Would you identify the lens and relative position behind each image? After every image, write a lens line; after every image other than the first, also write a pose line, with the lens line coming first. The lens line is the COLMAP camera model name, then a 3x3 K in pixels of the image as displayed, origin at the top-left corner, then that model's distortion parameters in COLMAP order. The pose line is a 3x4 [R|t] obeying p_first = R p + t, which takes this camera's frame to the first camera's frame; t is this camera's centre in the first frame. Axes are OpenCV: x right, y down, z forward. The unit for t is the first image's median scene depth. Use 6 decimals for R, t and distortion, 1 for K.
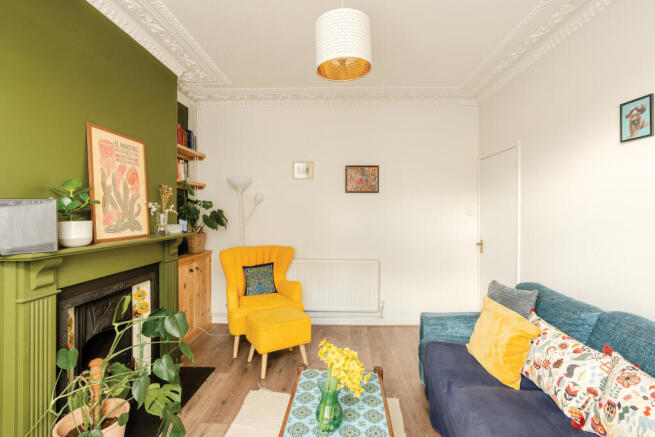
lens RADIAL K [[301.5, 0, 326.5], [0, 301.5, 210.9], [0, 0, 1]] dist [-0.003028, -0.000247]
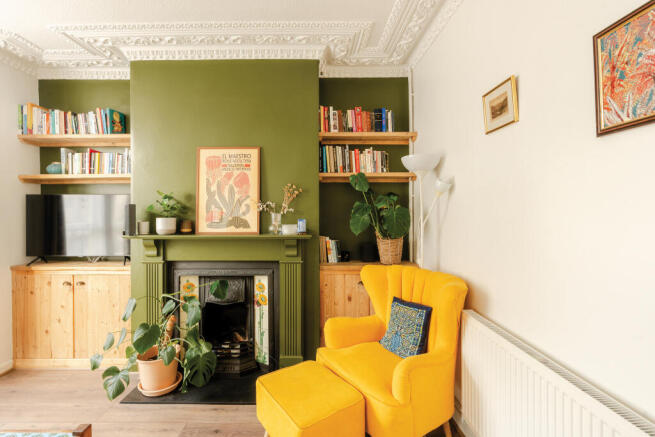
lens RADIAL K [[301.5, 0, 326.5], [0, 301.5, 210.9], [0, 0, 1]] dist [-0.003028, -0.000247]
pose [[0.071919, -0.001732, -0.997409, 0.522343], [0.010318, 0.999946, -0.000992, 0.005848], [0.997357, -0.010220, 0.071933, 1.231128]]
